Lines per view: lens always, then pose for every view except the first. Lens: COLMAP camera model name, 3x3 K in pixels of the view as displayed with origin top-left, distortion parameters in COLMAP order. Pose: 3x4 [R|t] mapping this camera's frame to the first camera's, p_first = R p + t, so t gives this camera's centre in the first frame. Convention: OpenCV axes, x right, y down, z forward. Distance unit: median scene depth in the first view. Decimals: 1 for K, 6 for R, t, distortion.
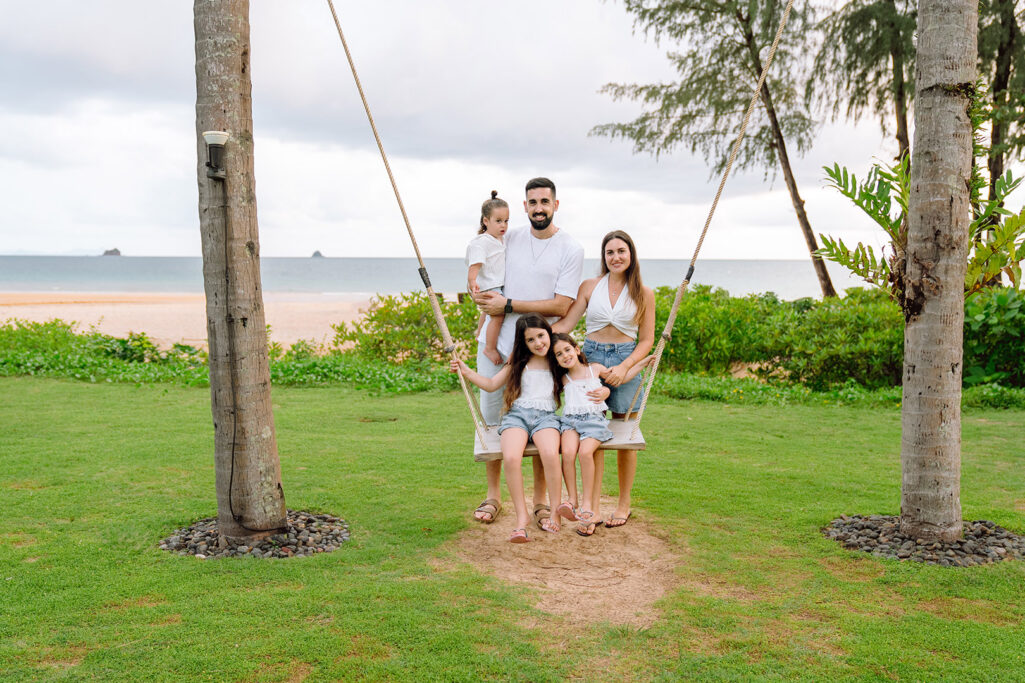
lens RADIAL K [[1028.7, 0, 512.5], [0, 1028.7, 341.5], [0, 0, 1]] dist [-0.014314, -0.008146]
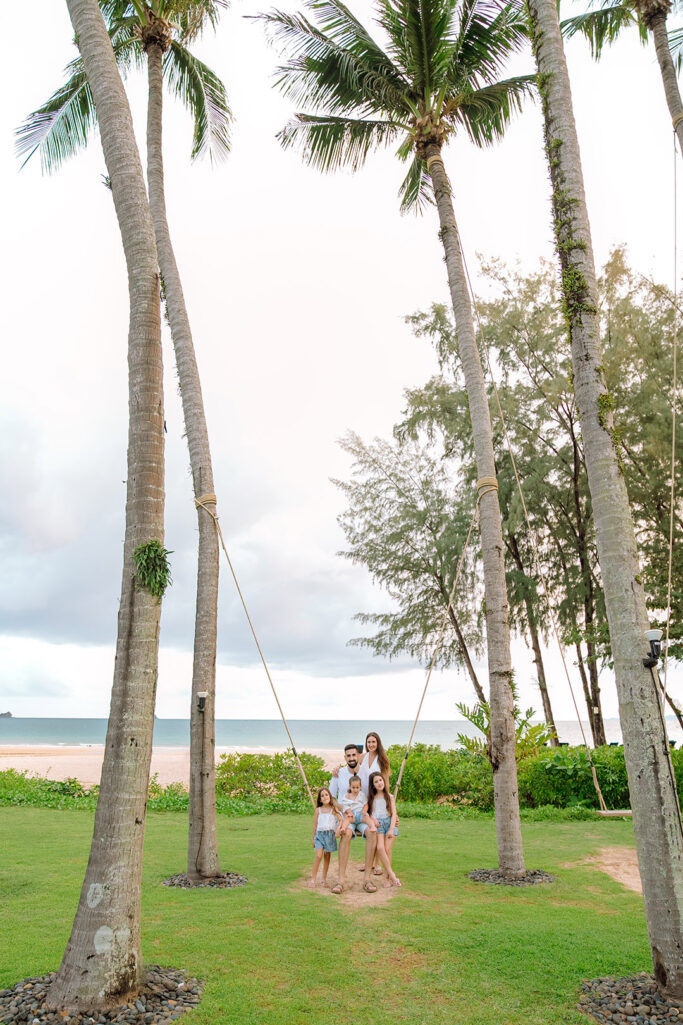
lens RADIAL K [[707.7, 0, 341.5], [0, 707.7, 512.5], [0, 0, 1]] dist [-0.017225, 0.003882]
pose [[0.997602, 0.018435, 0.066714, -0.029224], [0.006566, 0.934325, -0.356362, -0.001449], [-0.068902, 0.355946, 0.931963, -0.257488]]
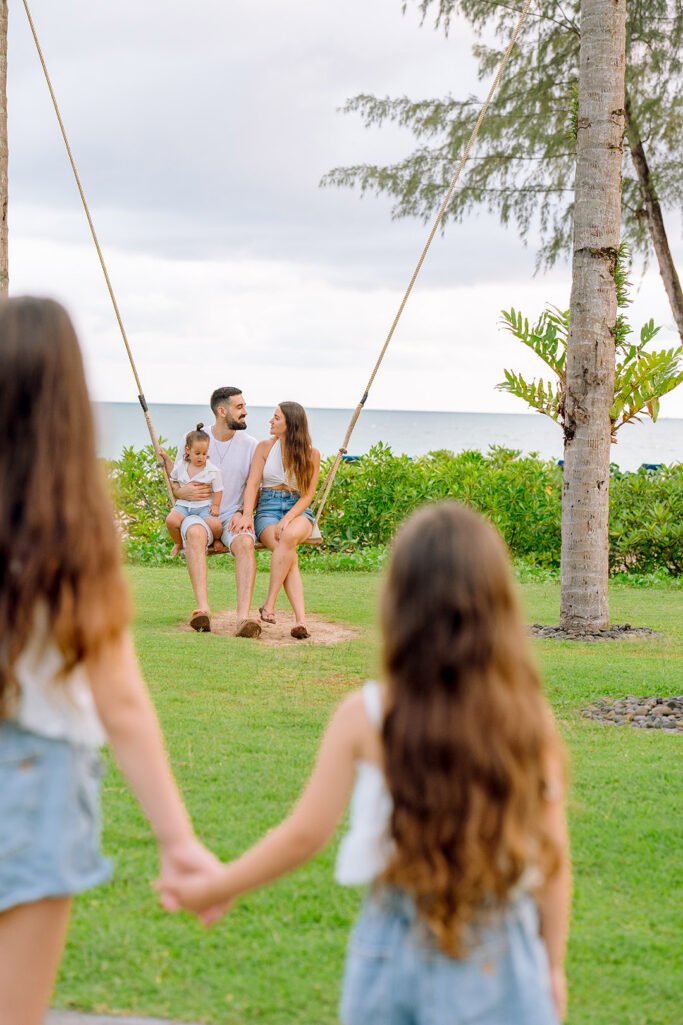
lens RADIAL K [[2233.8, 0, 340.9], [0, 2233.8, 590.9], [0, 0, 1]] dist [-0.058362, 0.295551]
pose [[0.996602, 0.017037, 0.080582, -0.027872], [-0.017131, 0.999853, 0.000482, 0.056807], [-0.080562, -0.001861, 0.996748, -0.579364]]
